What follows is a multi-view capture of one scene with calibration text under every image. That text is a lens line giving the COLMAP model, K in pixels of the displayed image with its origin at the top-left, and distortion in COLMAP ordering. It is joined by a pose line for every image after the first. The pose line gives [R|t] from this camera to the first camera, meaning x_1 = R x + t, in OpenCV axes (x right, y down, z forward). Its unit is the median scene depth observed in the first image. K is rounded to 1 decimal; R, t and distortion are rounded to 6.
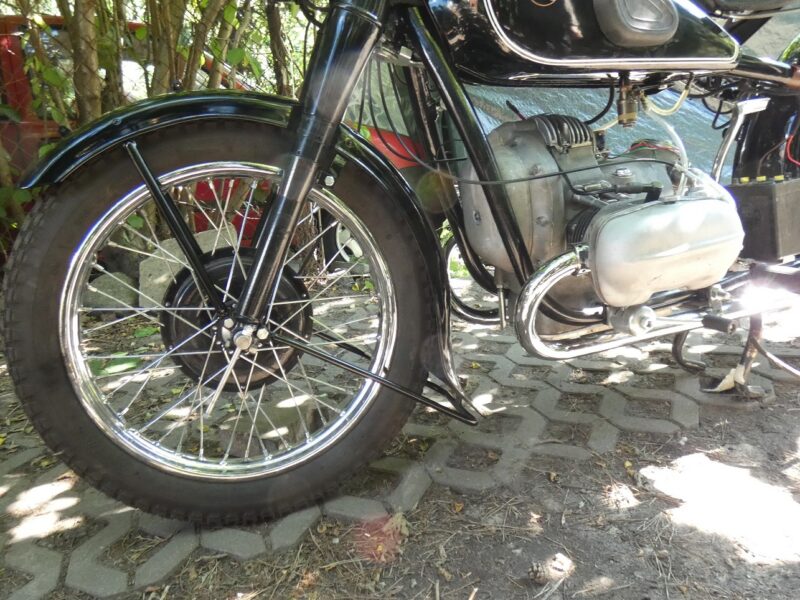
lens RADIAL K [[632.1, 0, 400.0], [0, 632.1, 300.0], [0, 0, 1]] dist [-0.004398, -0.006875]
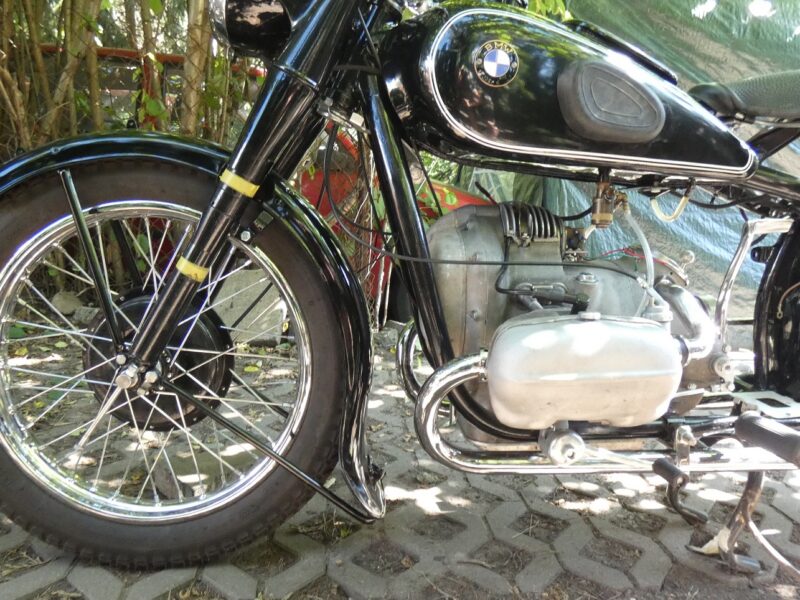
lens RADIAL K [[632.1, 0, 400.0], [0, 632.1, 300.0], [0, 0, 1]] dist [-0.004398, -0.006875]
pose [[0.962882, 0.171905, -0.208102, 0.301588], [-0.190343, 0.979079, -0.071931, -0.059996], [0.191383, 0.108871, 0.975459, 0.094562]]
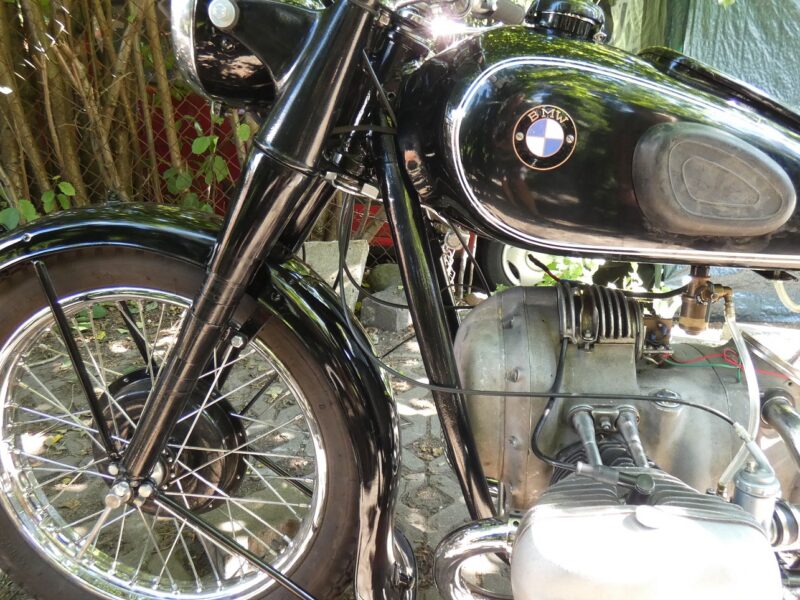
lens RADIAL K [[632.1, 0, 400.0], [0, 632.1, 300.0], [0, 0, 1]] dist [-0.004398, -0.006875]
pose [[0.912276, 0.224020, -0.342880, 0.311664], [-0.197875, 0.974045, 0.109918, -0.333291], [0.358605, -0.032429, 0.932926, 0.281611]]
